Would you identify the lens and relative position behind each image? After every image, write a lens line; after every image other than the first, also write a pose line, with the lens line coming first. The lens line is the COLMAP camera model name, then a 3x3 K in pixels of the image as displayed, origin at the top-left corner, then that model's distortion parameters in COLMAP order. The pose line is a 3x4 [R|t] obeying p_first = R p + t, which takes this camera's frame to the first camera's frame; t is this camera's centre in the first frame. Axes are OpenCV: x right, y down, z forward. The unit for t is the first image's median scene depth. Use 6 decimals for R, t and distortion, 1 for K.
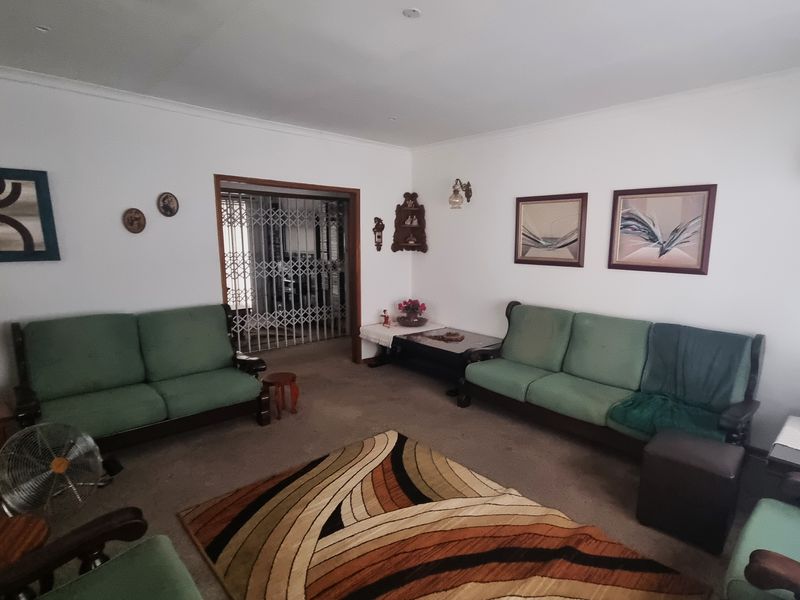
lens RADIAL K [[431.8, 0, 398.7], [0, 431.8, 305.9], [0, 0, 1]] dist [0.006001, 0.001019]
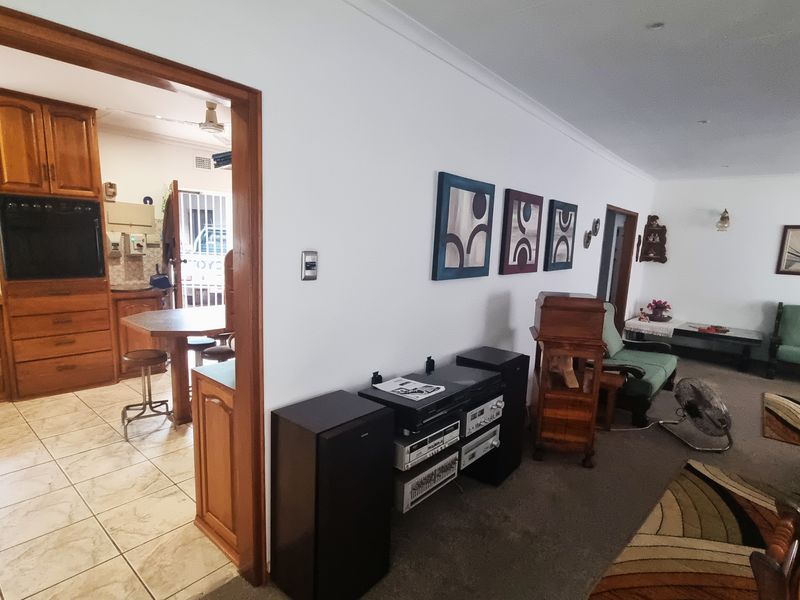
lens RADIAL K [[431.8, 0, 398.7], [0, 431.8, 305.9], [0, 0, 1]] dist [0.006001, 0.001019]
pose [[0.993124, 0.010835, 0.116564, -1.183807], [-0.009743, 0.999903, -0.009930, 0.028099], [-0.116660, 0.008726, 0.993134, -0.218287]]
